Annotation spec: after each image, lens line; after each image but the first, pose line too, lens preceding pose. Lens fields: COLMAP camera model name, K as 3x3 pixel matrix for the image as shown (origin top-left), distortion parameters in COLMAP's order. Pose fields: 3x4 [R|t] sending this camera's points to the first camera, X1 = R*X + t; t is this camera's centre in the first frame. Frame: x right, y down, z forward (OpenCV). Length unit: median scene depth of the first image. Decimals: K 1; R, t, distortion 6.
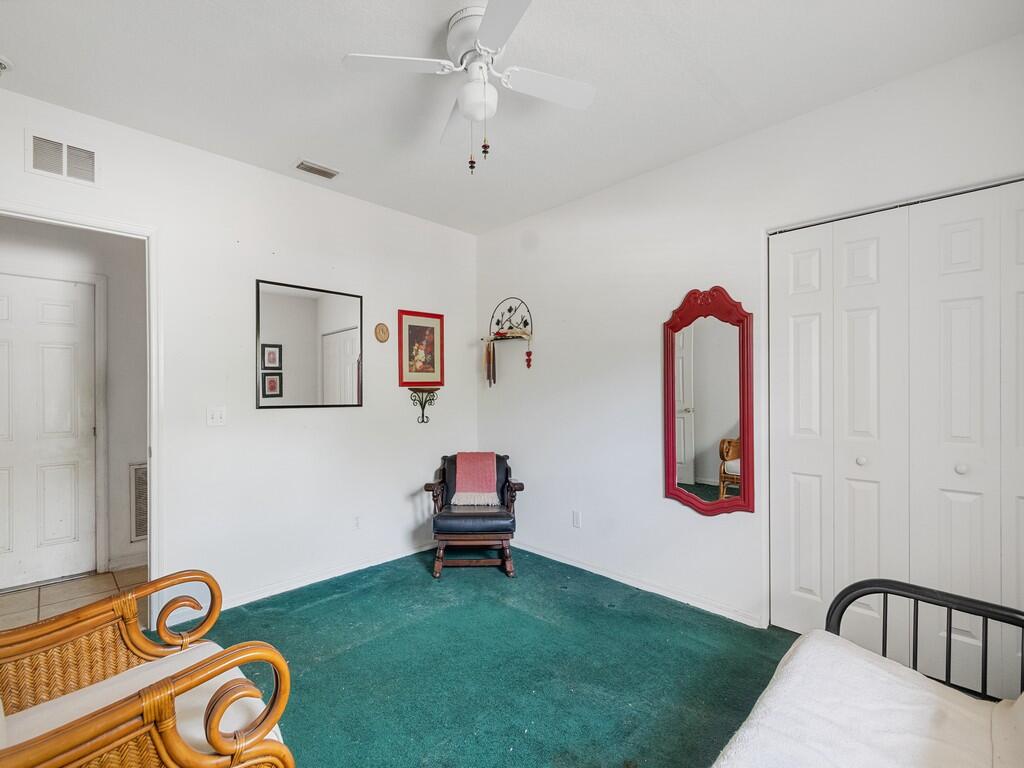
lens RADIAL K [[465.9, 0, 512.0], [0, 465.9, 384.0], [0, 0, 1]] dist [-0.001394, -0.000297]
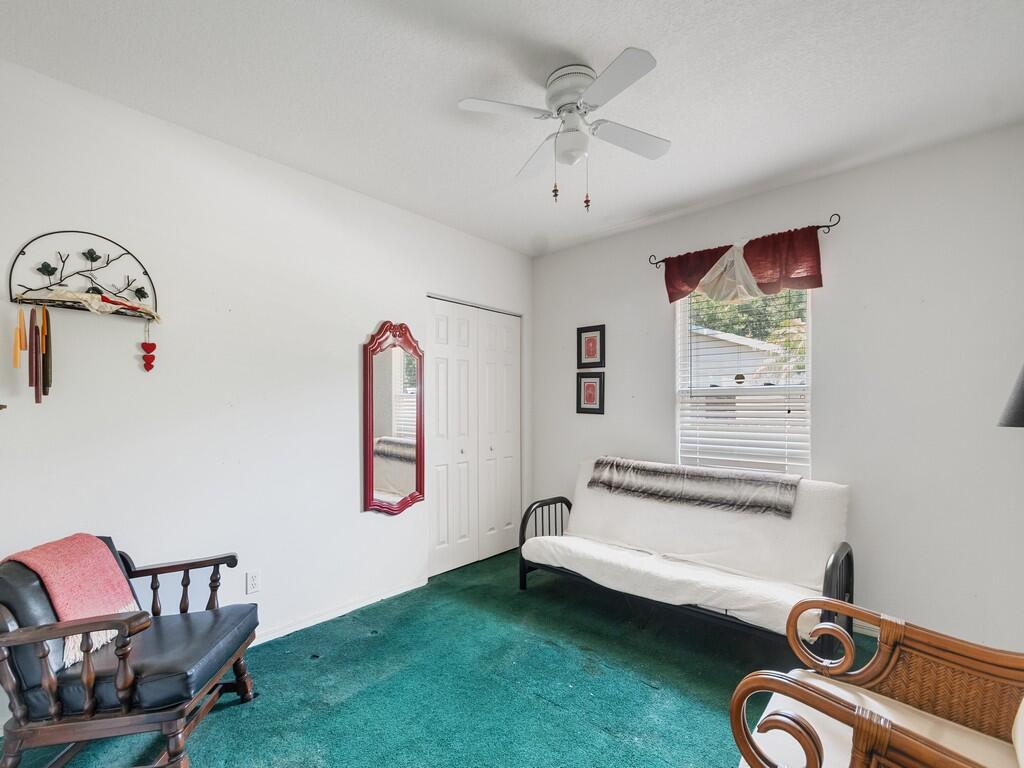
lens RADIAL K [[448.3, 0, 489.5], [0, 448.3, 396.4], [0, 0, 1]] dist [-0.005298, -0.000619]
pose [[-0.032711, 0.032090, 0.998950, -0.688448], [-0.008260, 0.999442, -0.032376, 0.016216], [-0.999431, -0.009310, -0.032427, 0.748552]]
